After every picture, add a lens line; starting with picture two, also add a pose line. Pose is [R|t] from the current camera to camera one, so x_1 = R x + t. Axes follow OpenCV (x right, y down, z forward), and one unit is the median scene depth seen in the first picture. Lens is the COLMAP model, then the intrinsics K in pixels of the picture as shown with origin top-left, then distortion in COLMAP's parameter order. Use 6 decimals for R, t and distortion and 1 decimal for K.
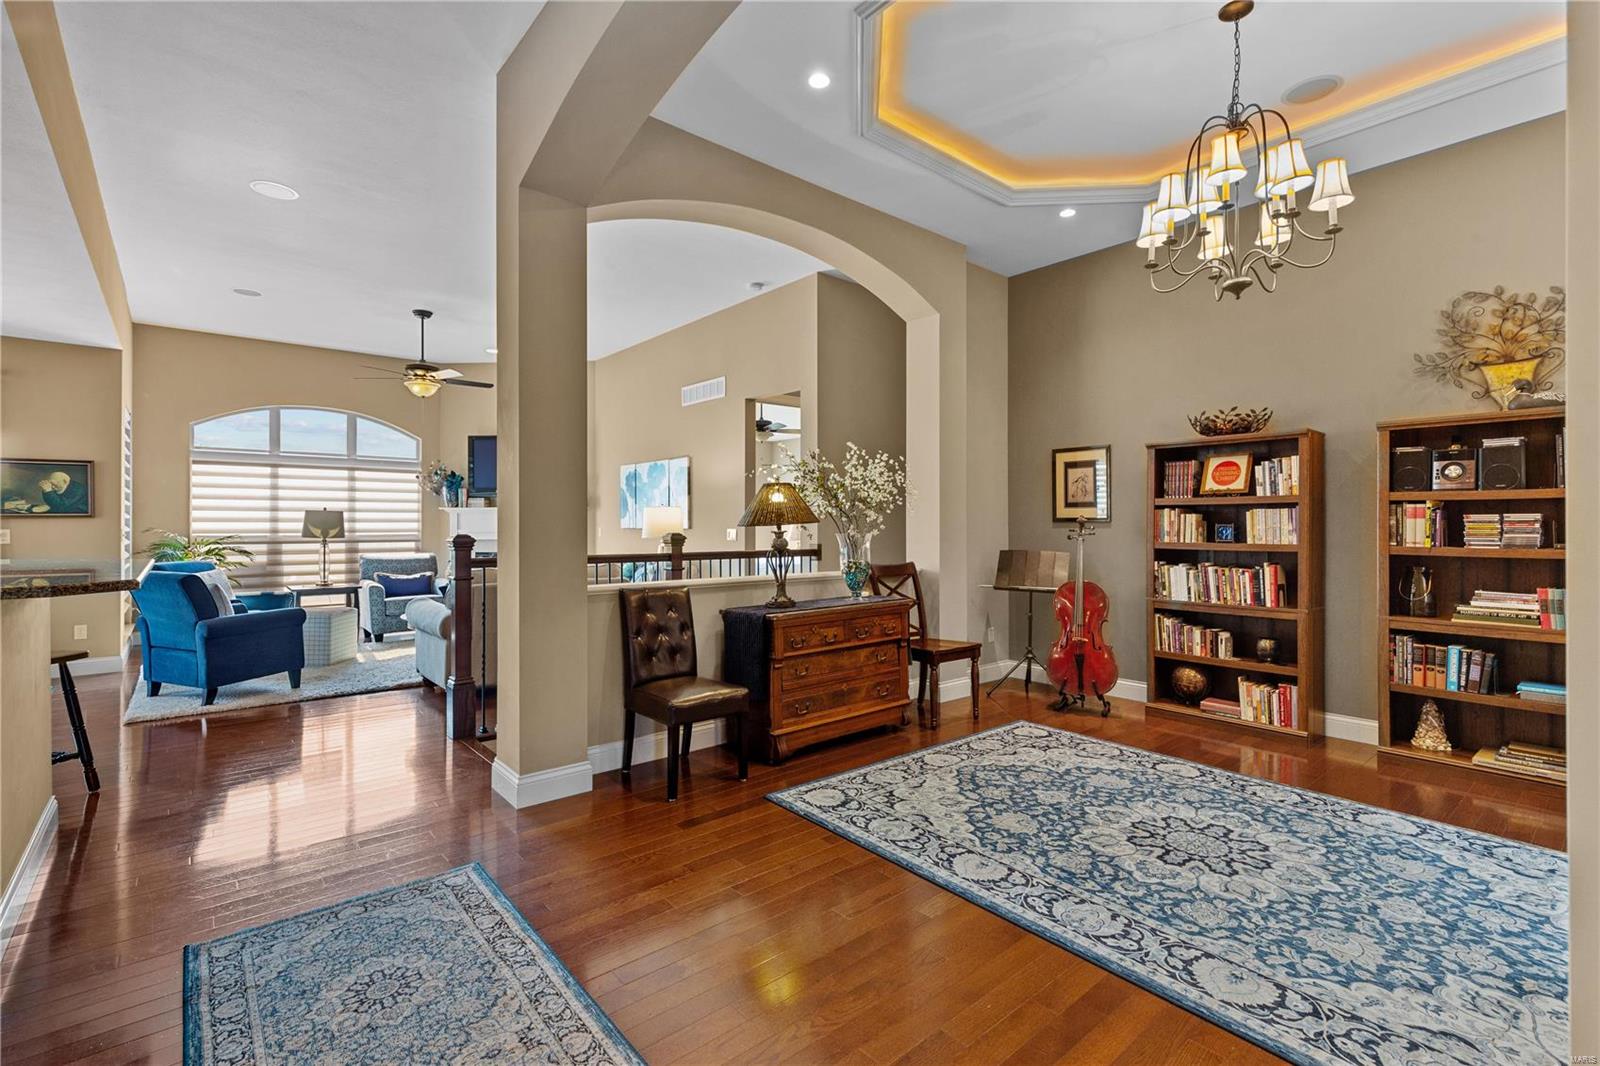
lens RADIAL K [[732.0, 0, 809.5], [0, 732.0, 519.2], [0, 0, 1]] dist [0.008925, -0.001959]
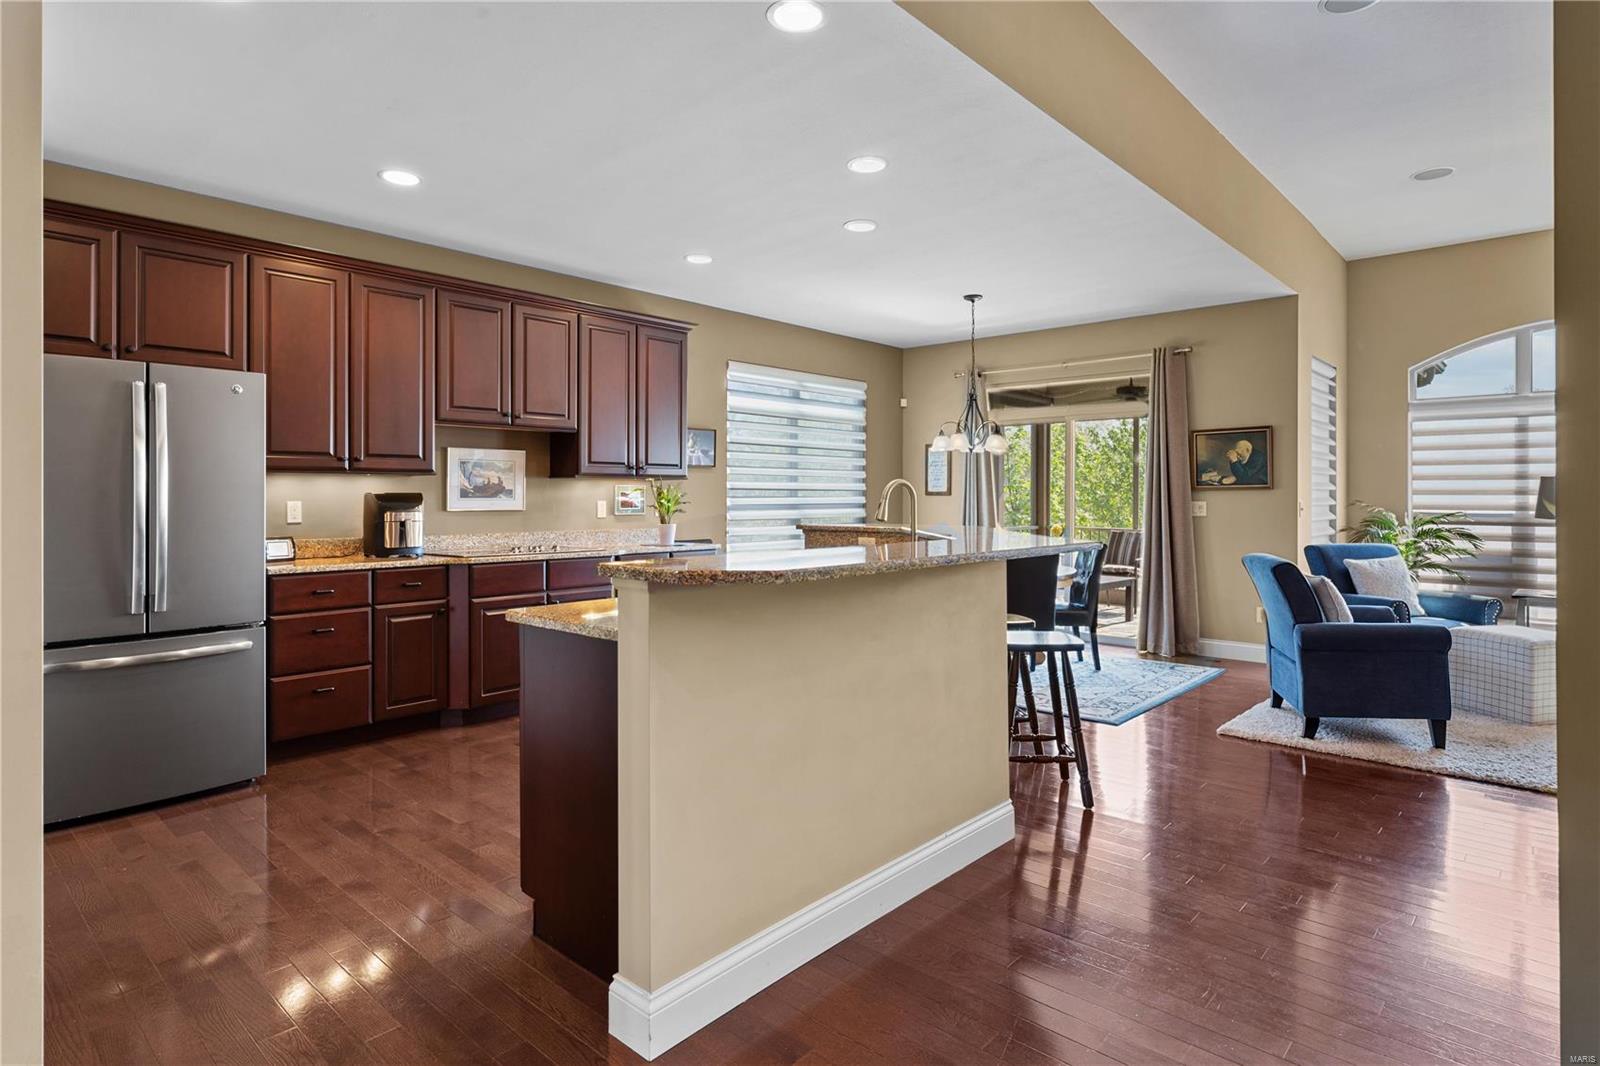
lens RADIAL K [[863.9, 0, 805.0], [0, 863.9, 480.3], [0, 0, 1]] dist [0.001130, -0.000010]
pose [[0.130476, -0.015049, -0.991337, -0.008769], [0.003070, 0.999886, -0.014775, 0.001137], [0.991447, -0.001116, 0.130508, 0.426657]]
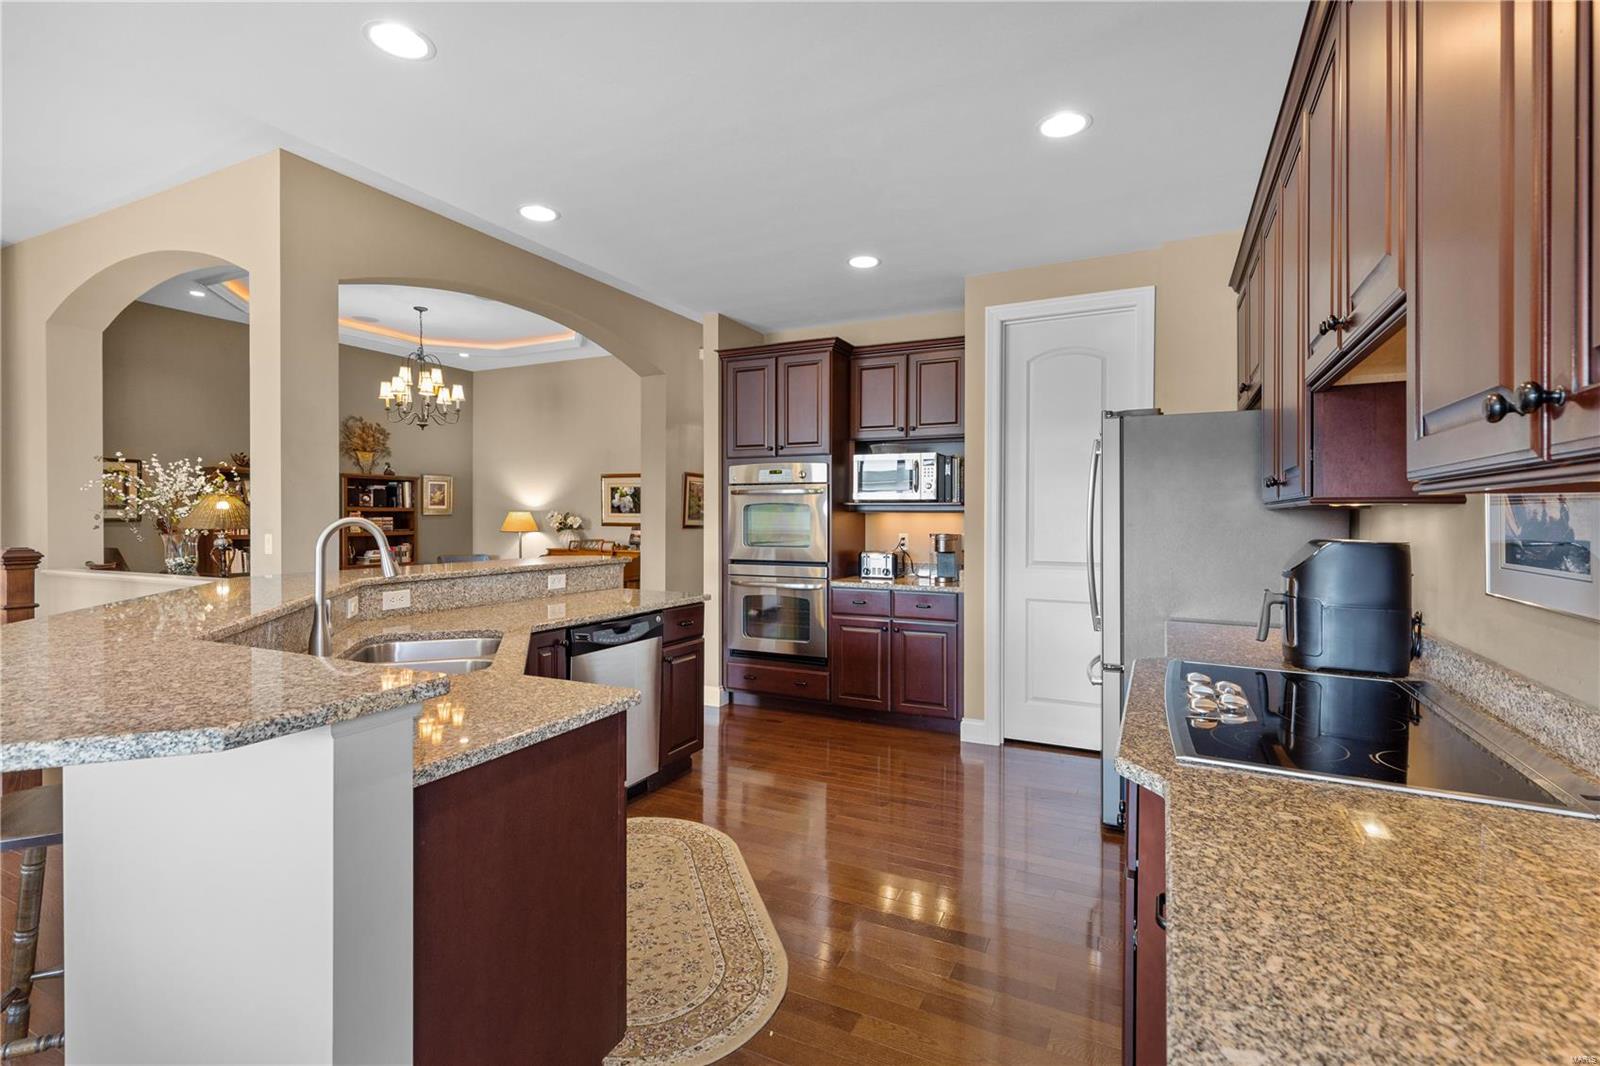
lens RADIAL K [[732.0, 0, 805.5], [0, 732.0, 519.6], [0, 0, 1]] dist [0.008925, -0.001959]
pose [[-0.399119, -0.005932, 0.916880, -1.459236], [-0.006255, 0.999973, 0.003747, -0.014572], [-0.916878, -0.004239, -0.399145, 0.559684]]
